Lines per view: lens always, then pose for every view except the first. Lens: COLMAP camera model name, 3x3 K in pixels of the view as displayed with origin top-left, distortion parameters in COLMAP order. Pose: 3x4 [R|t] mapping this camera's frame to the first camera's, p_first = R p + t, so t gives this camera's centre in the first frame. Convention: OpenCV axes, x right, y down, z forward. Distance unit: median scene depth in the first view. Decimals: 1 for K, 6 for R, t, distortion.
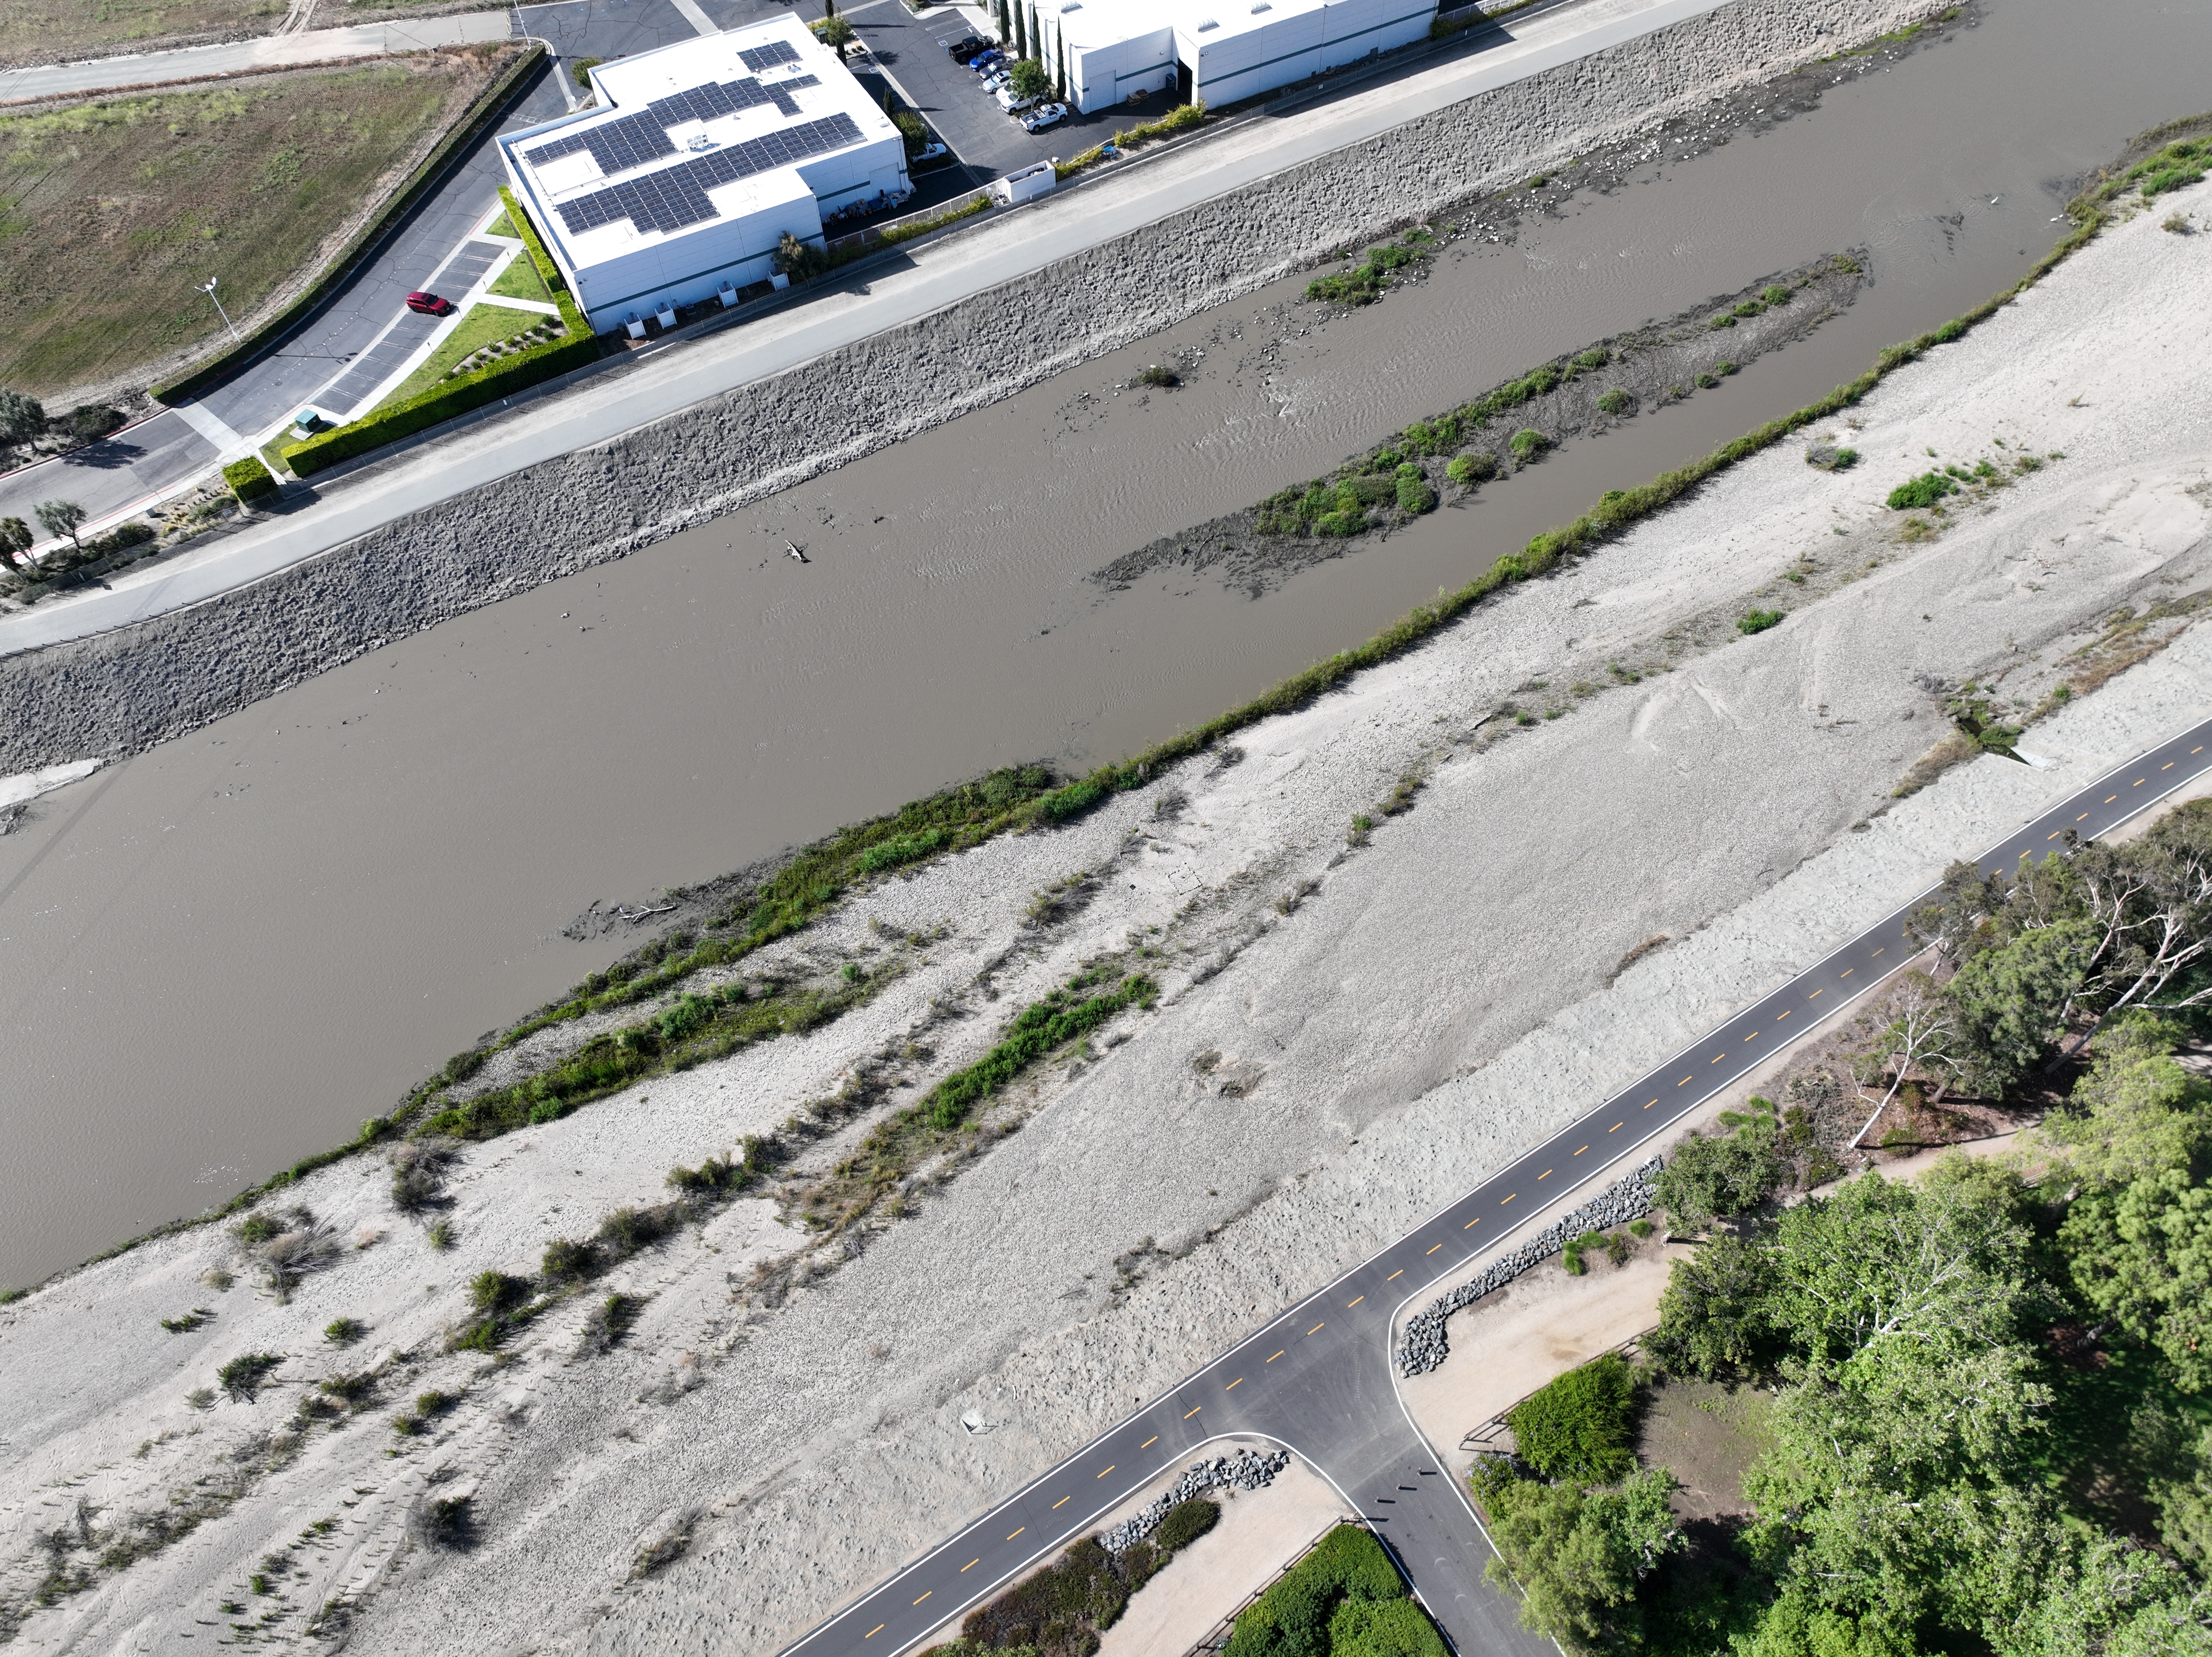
lens RADIAL K [[1553.9, 0, 1093.1], [0, 1553.9, 827.9], [0, 0, 1]] dist [0.001605, 0.017068]
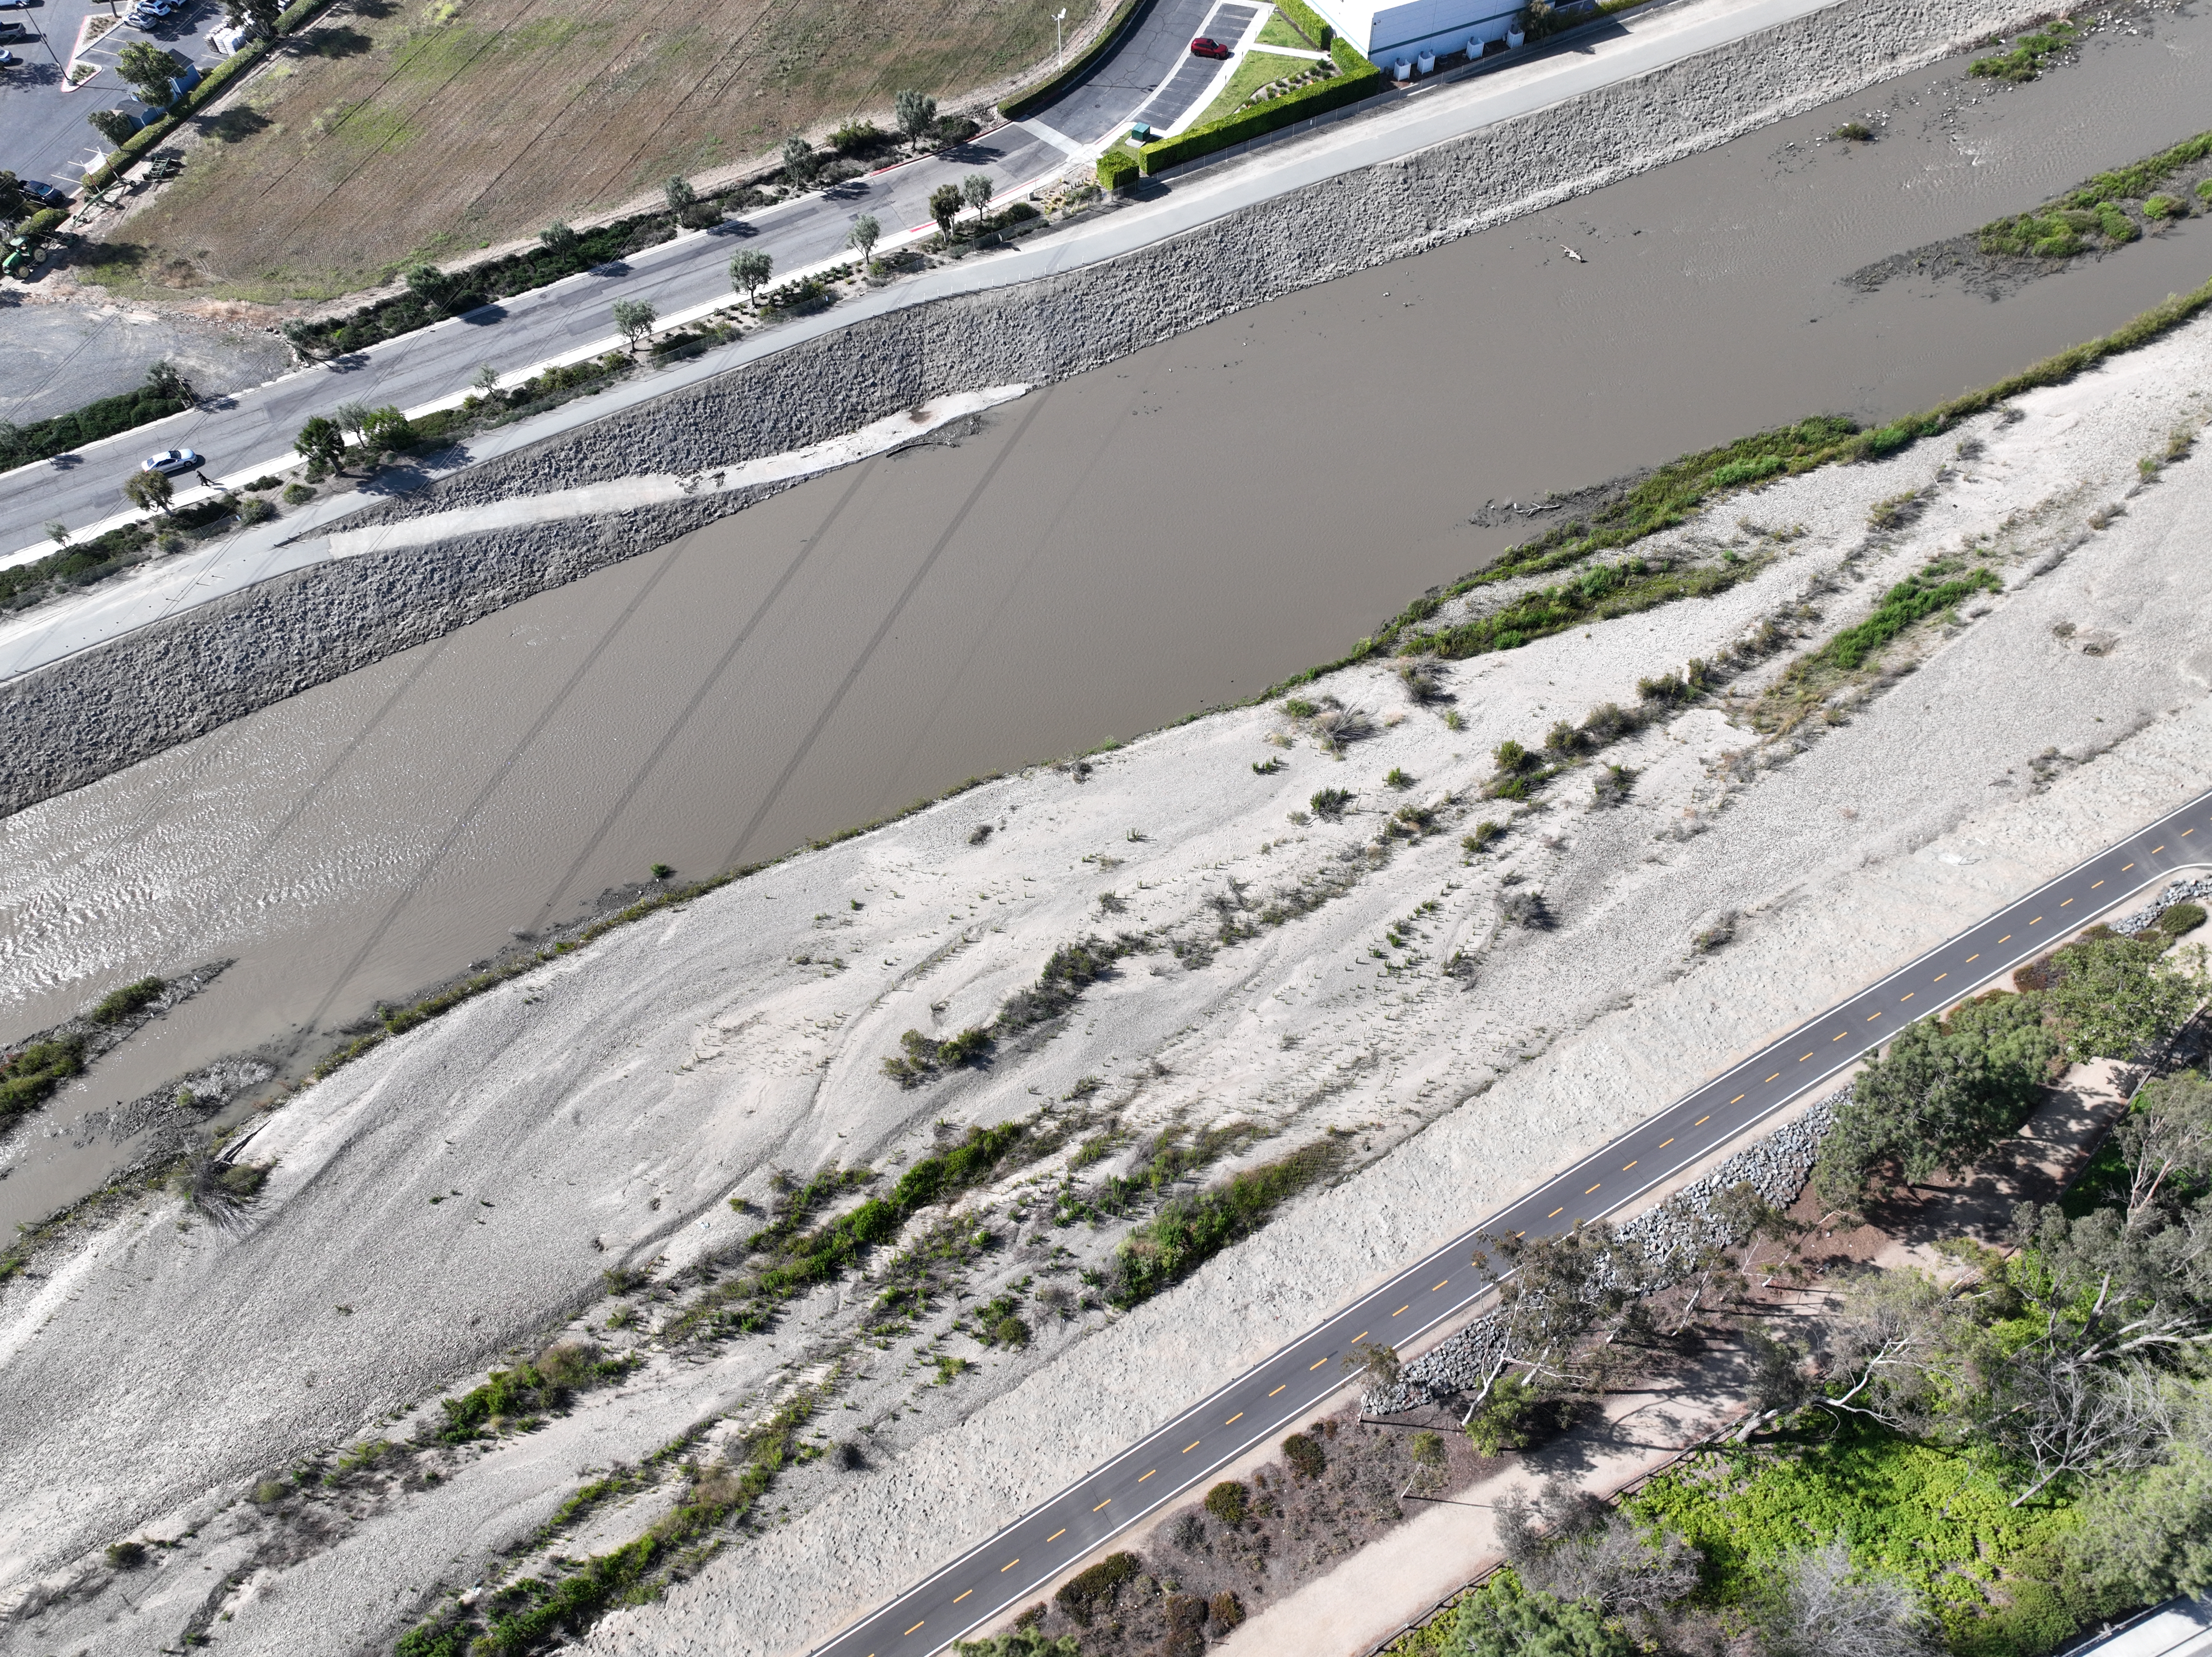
lens RADIAL K [[1553.9, 0, 1120.0], [0, 1553.9, 826.3], [0, 0, 1]] dist [0.001605, 0.017068]
pose [[0.998118, 0.051497, -0.033290, -0.551797], [-0.051536, 0.998671, -0.000334, 0.312109], [0.033229, 0.002049, 0.999446, -0.193443]]
